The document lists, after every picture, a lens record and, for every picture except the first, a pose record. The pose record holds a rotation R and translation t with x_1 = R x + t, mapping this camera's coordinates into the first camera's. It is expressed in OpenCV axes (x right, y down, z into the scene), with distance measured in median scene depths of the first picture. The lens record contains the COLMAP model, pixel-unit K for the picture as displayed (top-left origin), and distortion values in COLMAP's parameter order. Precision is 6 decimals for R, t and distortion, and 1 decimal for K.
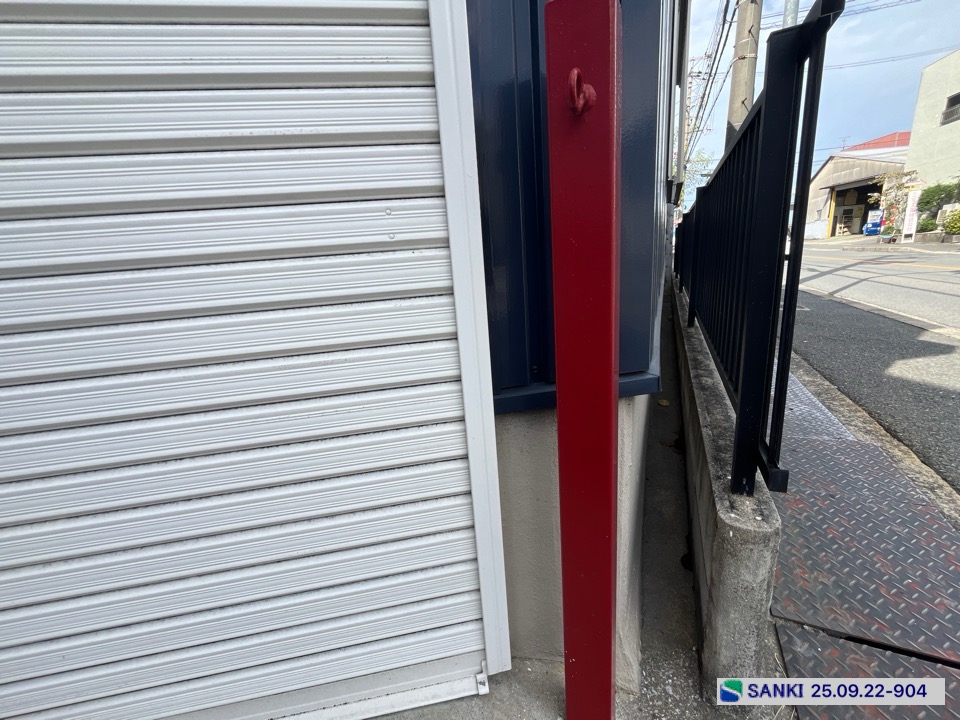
lens RADIAL K [[389.9, 0, 476.8], [0, 389.9, 360.5], [0, 0, 1]] dist [-0.002621, 0.000216]
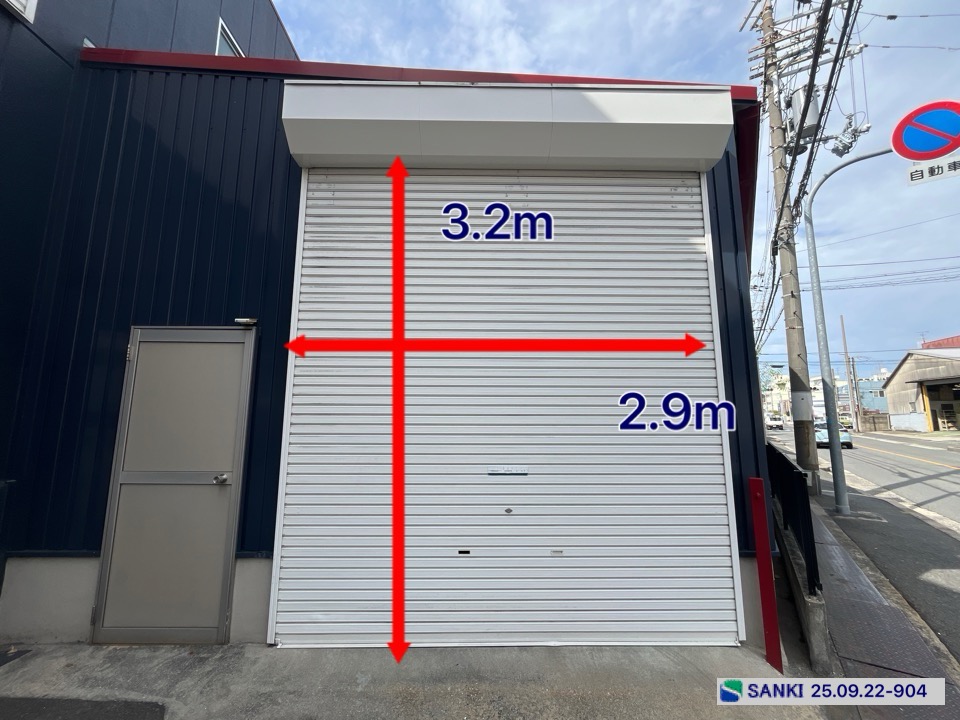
lens RADIAL K [[389.9, 0, 476.8], [0, 389.9, 360.5], [0, 0, 1]] dist [-0.002621, 0.000216]
pose [[0.985114, 0.054606, -0.162996, -0.522521], [-0.112912, 0.920516, -0.374035, 0.020396], [0.129616, 0.386871, 0.912979, -0.970682]]
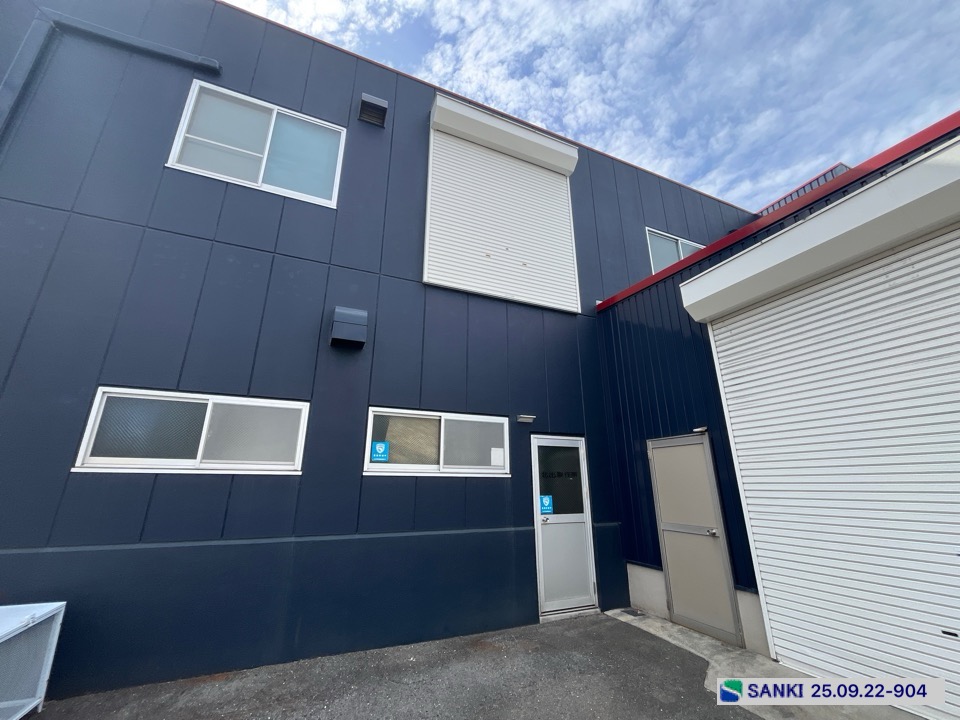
lens RADIAL K [[389.9, 0, 476.8], [0, 389.9, 360.5], [0, 0, 1]] dist [-0.002621, 0.000216]
pose [[0.231889, -0.224576, -0.946463, 0.141610], [-0.261925, 0.922634, -0.283095, 0.055814], [0.936815, 0.313549, 0.155127, -1.404433]]
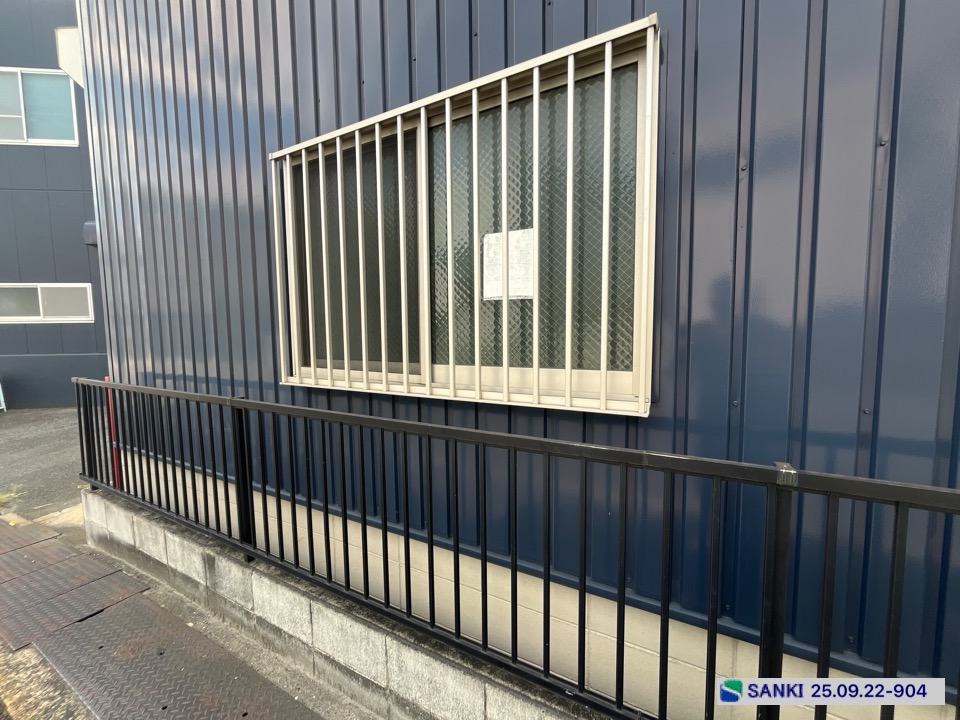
lens RADIAL K [[384.4, 0, 480.0], [0, 384.4, 360.0], [0, 0, 1]] dist [-0.000049, 0.000195]
pose [[-0.079667, 0.153075, -0.984998, 1.075249], [-0.233582, 0.957760, 0.167734, -0.683745], [0.969068, 0.243440, -0.040546, 1.360524]]
